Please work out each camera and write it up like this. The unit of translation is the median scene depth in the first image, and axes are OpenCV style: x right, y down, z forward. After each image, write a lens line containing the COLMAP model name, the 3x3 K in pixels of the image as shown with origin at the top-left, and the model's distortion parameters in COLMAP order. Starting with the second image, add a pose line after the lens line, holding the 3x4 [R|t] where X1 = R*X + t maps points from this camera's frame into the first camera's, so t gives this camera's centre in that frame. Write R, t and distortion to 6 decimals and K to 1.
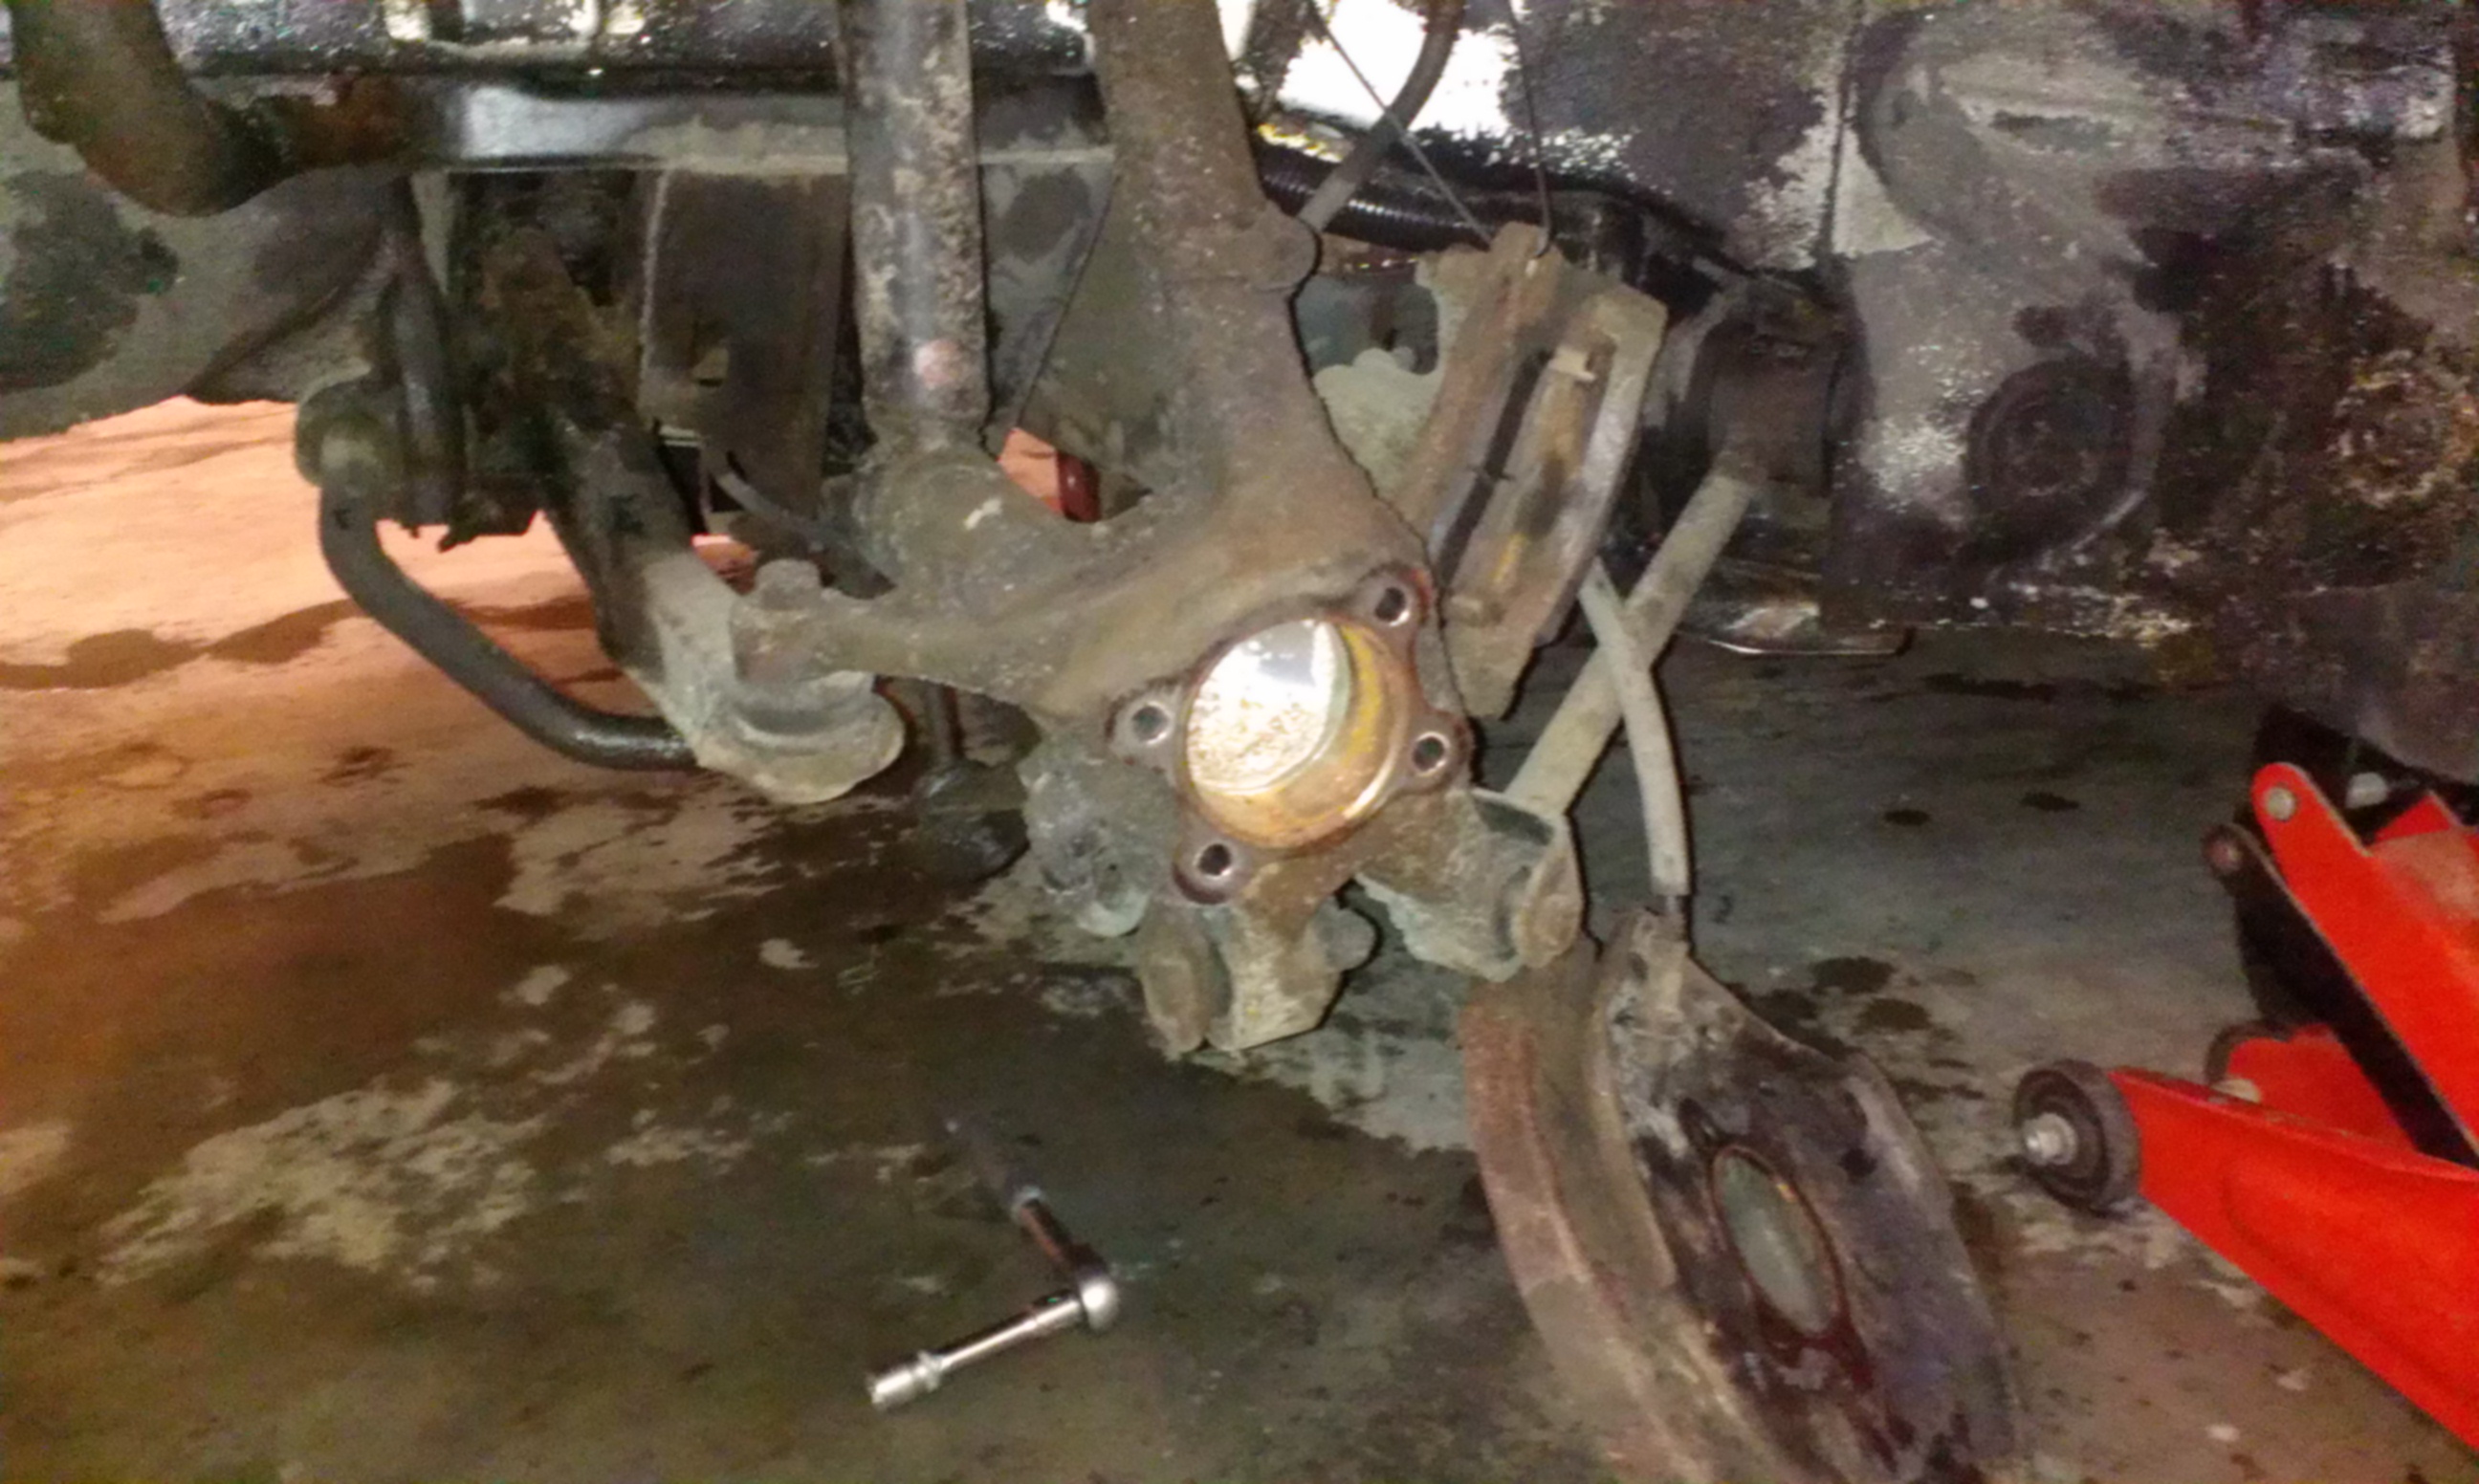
lens RADIAL K [[1989.7, 0, 1226.1], [0, 1989.7, 692.8], [0, 0, 1]] dist [0.064126, -0.071923]
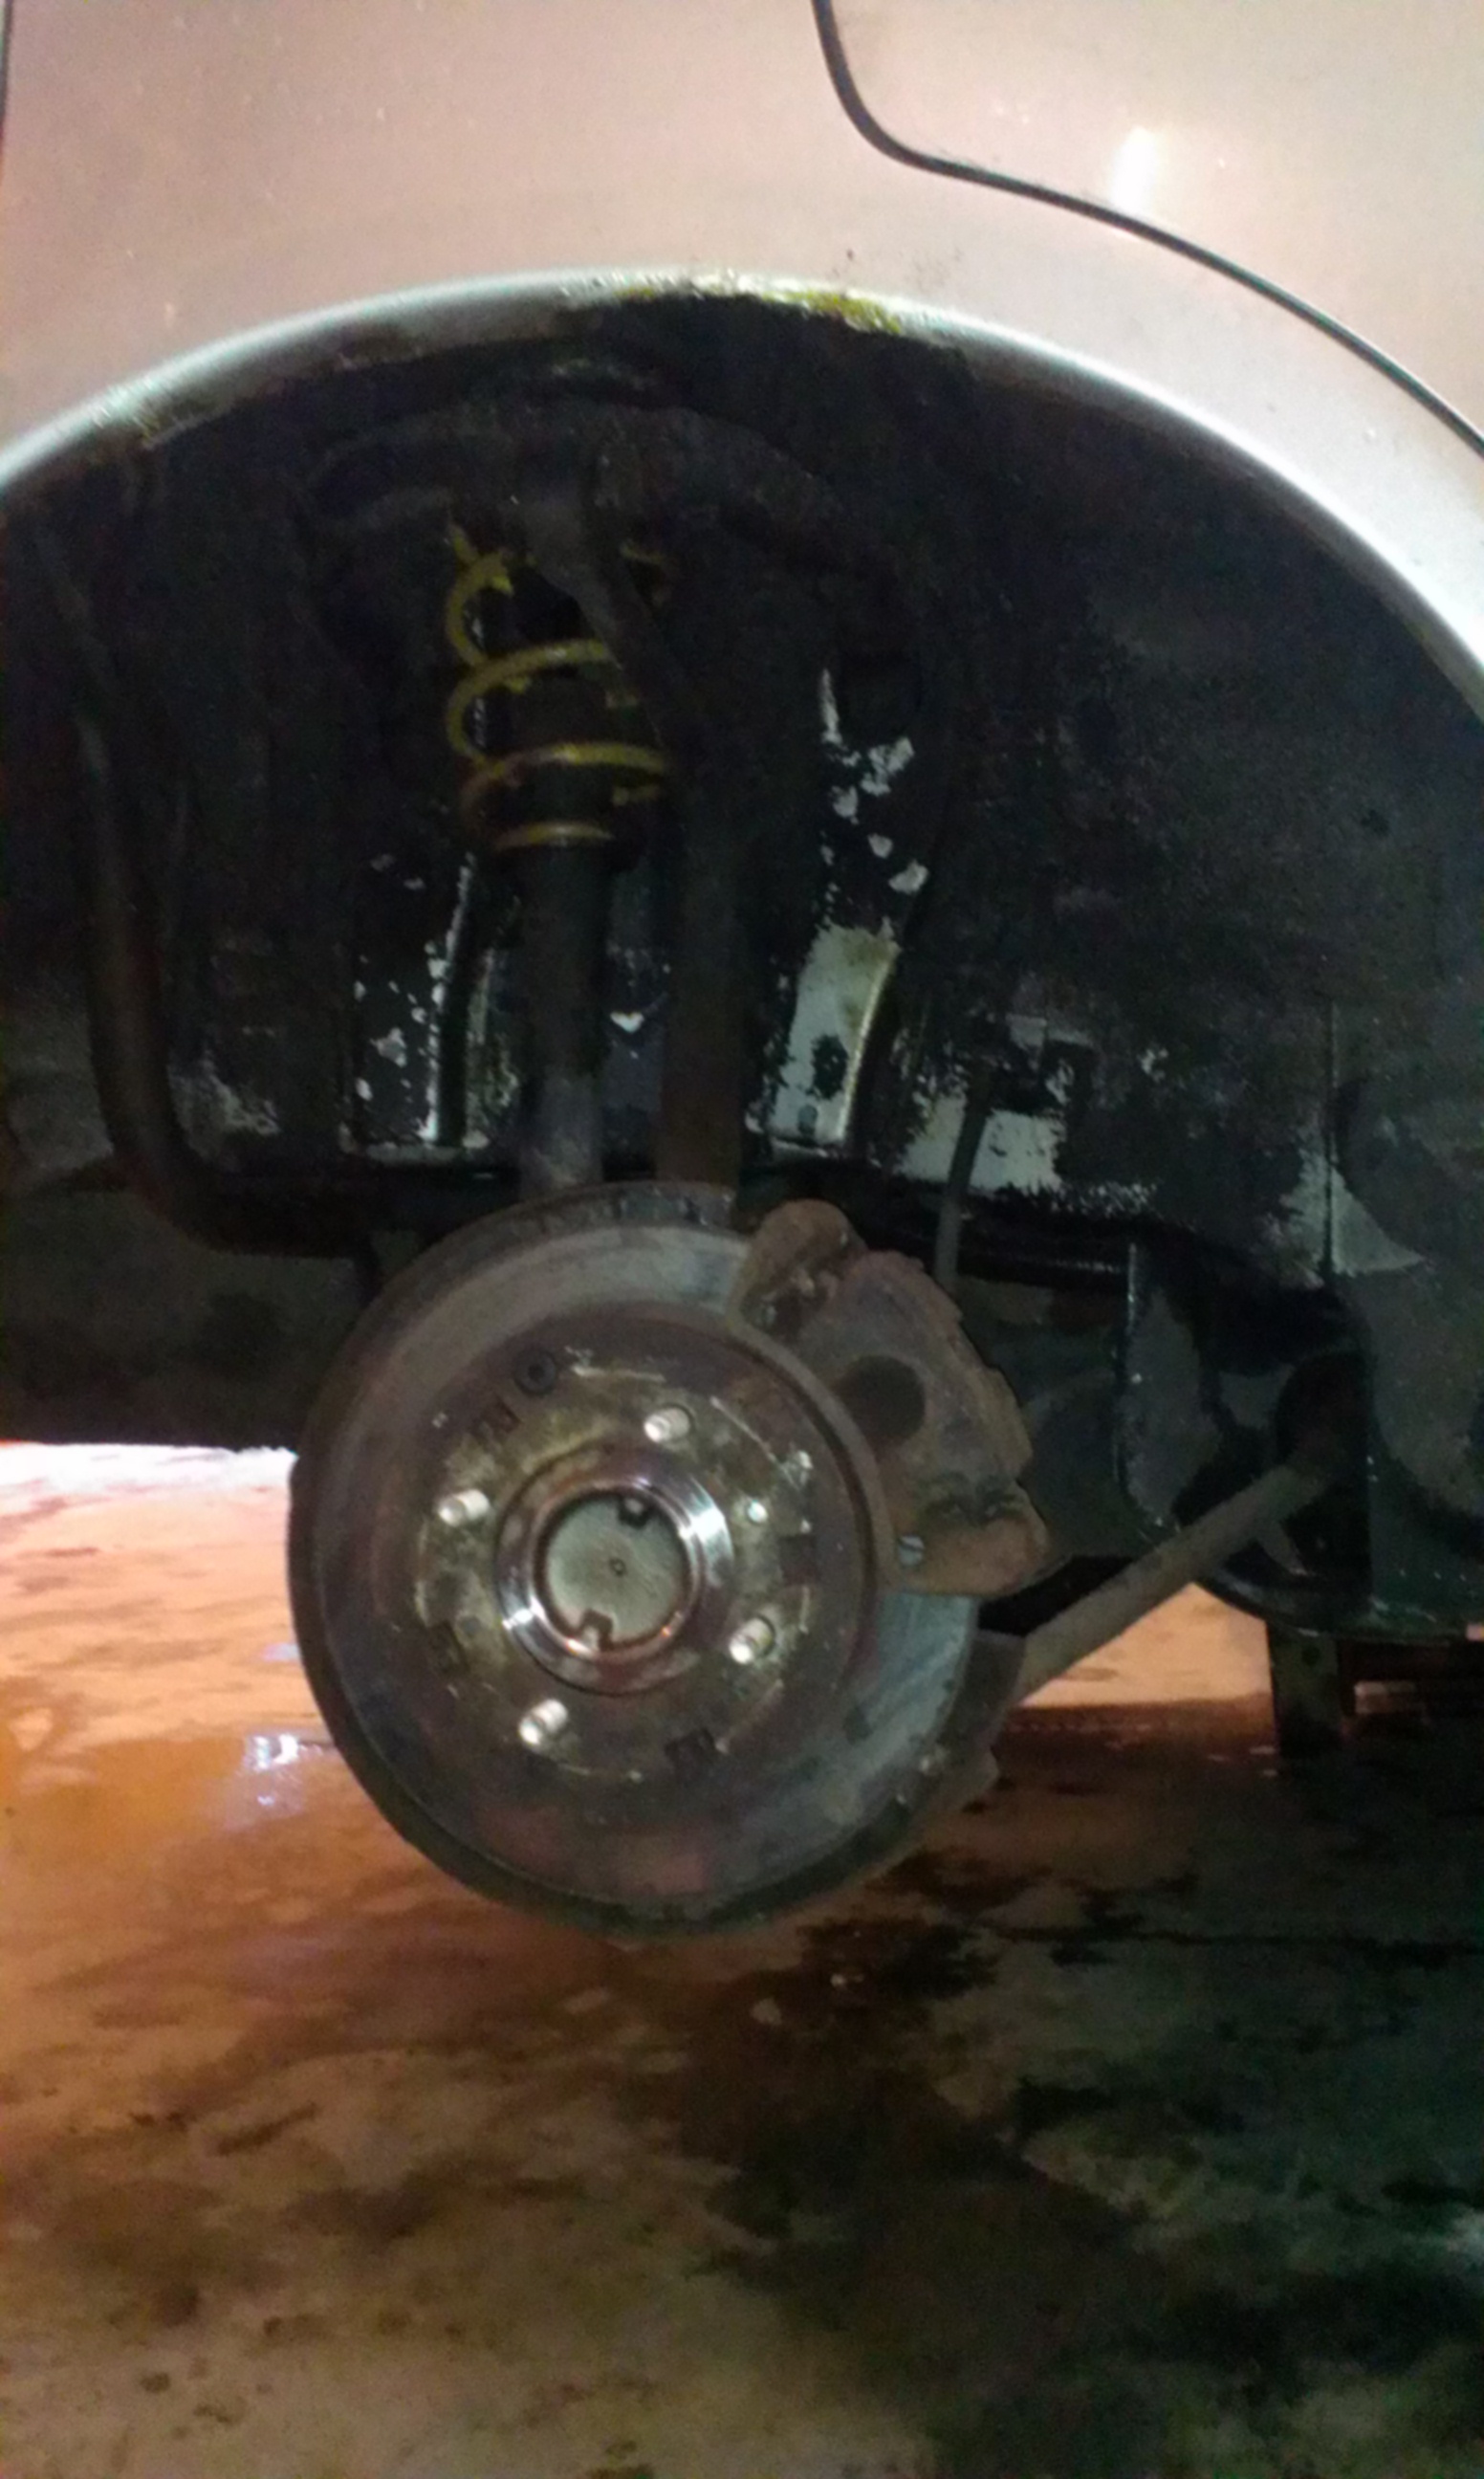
lens RADIAL K [[1989.7, 0, 699.4], [0, 1989.7, 1281.7], [0, 0, 1]] dist [0.064126, -0.071923]
pose [[0.845183, -0.029753, -0.533649, 0.613443], [-0.156236, 0.941086, -0.299913, 0.195007], [0.511132, 0.336857, 0.790741, -0.113923]]
